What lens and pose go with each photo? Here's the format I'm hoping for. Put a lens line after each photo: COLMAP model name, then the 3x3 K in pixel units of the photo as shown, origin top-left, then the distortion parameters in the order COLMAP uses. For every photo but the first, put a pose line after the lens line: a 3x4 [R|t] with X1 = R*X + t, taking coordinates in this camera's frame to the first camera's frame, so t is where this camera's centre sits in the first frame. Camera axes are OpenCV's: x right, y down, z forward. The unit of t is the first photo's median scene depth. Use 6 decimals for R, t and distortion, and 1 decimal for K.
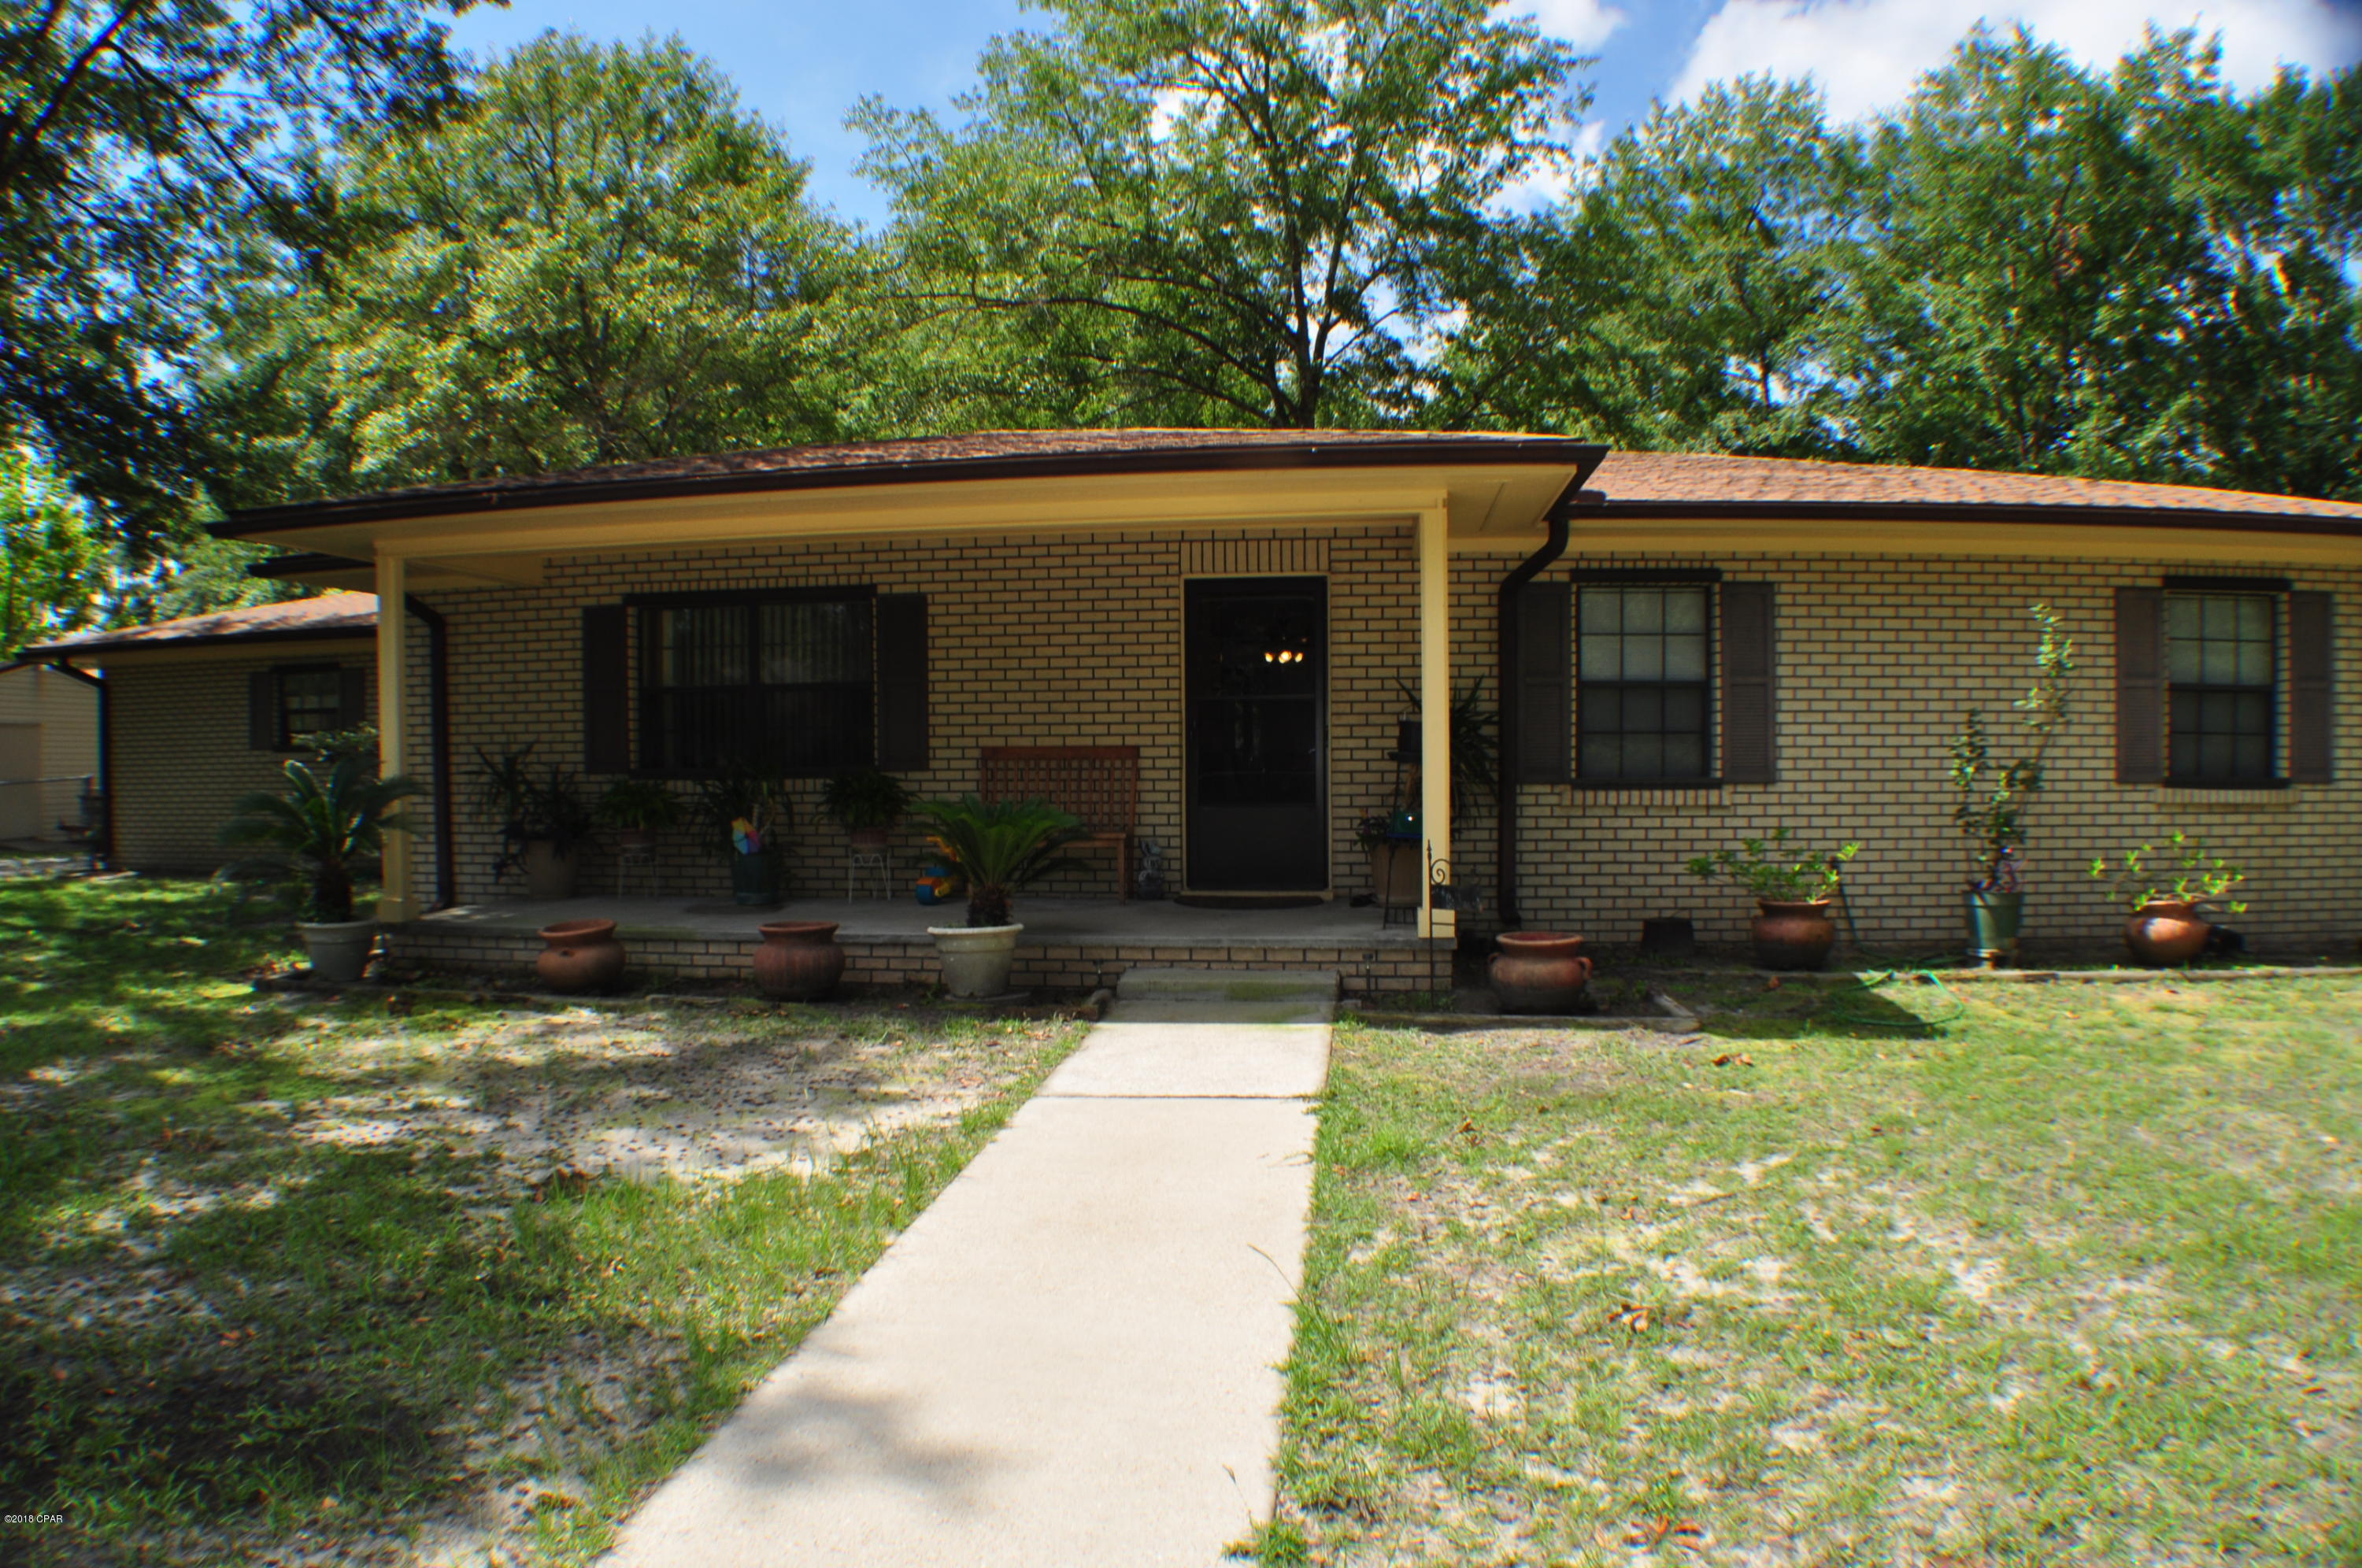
lens RADIAL K [[1825.0, 0, 1181.0], [0, 1825.0, 784.0], [0, 0, 1]] dist [-0.195403, 0.000447]
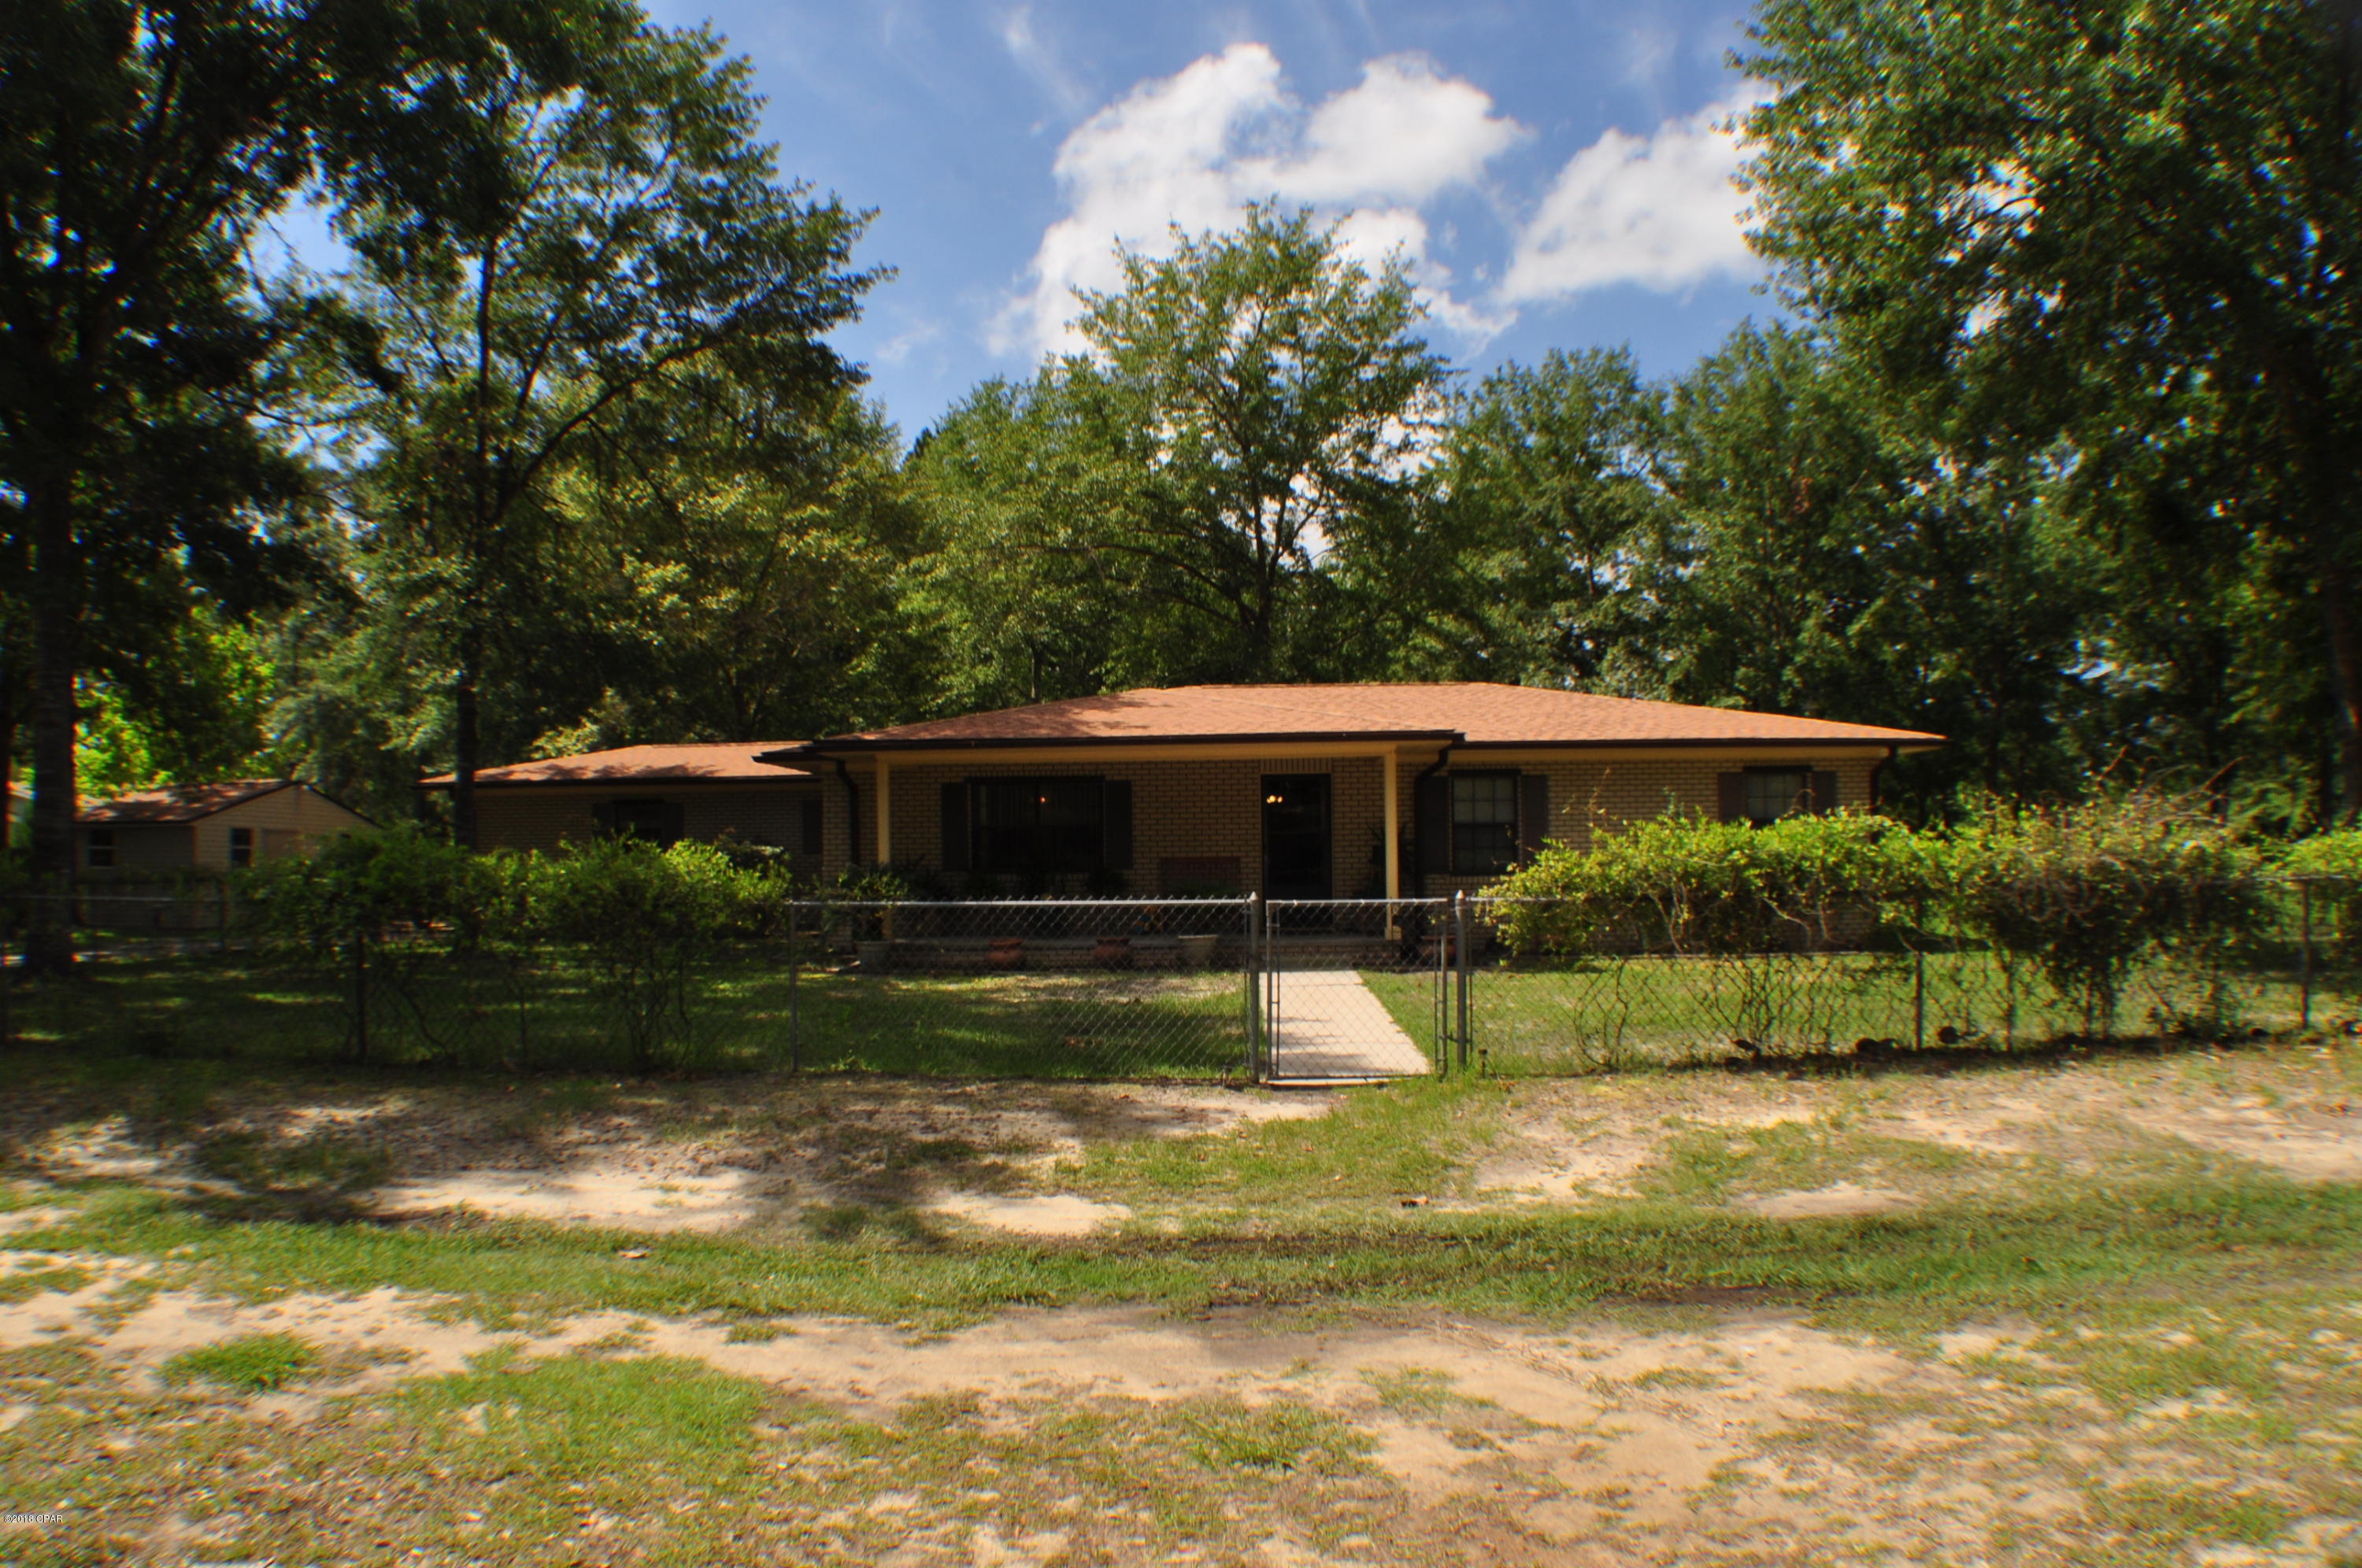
lens RADIAL K [[1825.0, 0, 1181.0], [0, 1825.0, 784.0], [0, 0, 1]] dist [-0.195403, 0.000447]
pose [[0.997743, -0.001855, 0.067122, -0.092649], [0.005403, 0.998595, -0.052713, 0.001805], [-0.066930, 0.052956, 0.996351, -0.425526]]
